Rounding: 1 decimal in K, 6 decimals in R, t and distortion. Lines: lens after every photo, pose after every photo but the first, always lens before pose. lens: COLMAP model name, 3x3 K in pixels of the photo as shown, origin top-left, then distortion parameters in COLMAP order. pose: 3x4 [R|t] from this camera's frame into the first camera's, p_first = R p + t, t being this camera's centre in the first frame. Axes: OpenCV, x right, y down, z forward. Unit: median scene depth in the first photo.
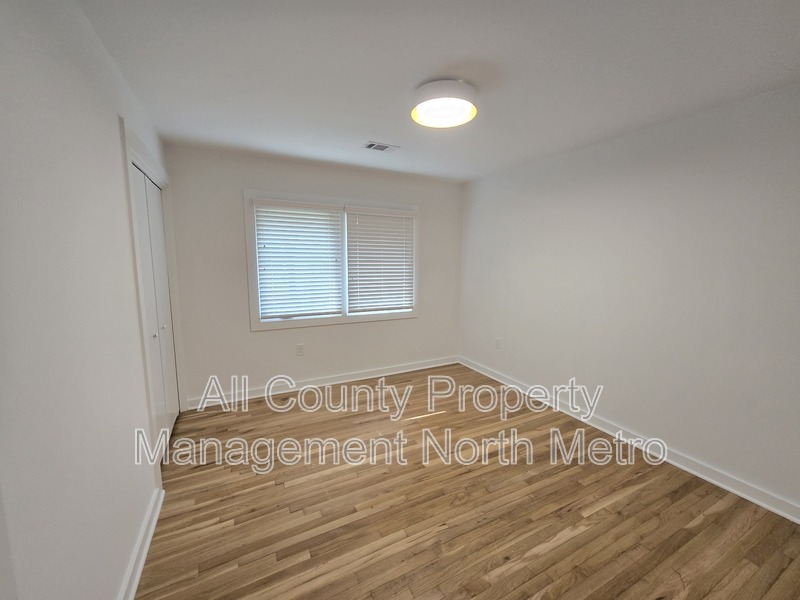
lens RADIAL K [[329.3, 0, 408.3], [0, 329.3, 299.4], [0, 0, 1]] dist [0.001123, 0.000215]
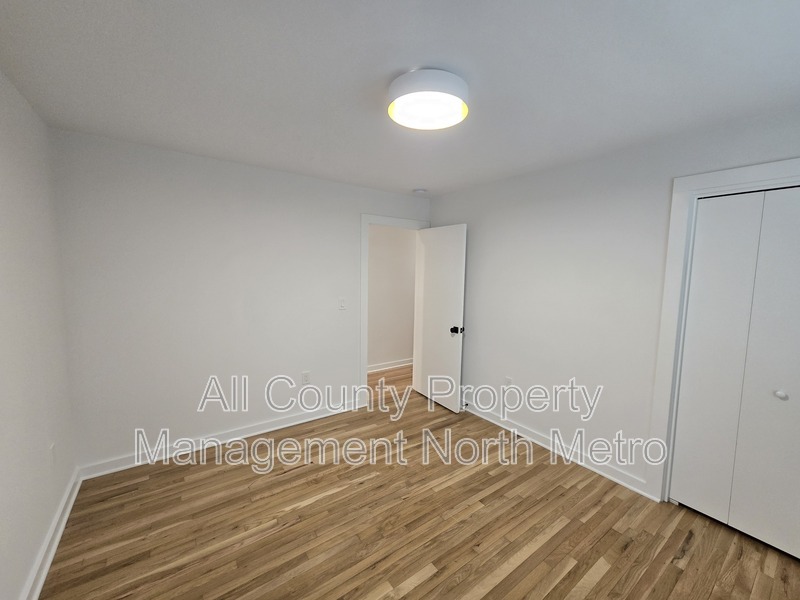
lens RADIAL K [[329.3, 0, 408.3], [0, 329.3, 299.4], [0, 0, 1]] dist [0.001123, 0.000215]
pose [[-0.988454, -0.011701, -0.151071, 0.268305], [-0.043006, 0.977678, 0.205658, -0.276332], [0.145293, 0.209781, -0.966893, 1.888828]]
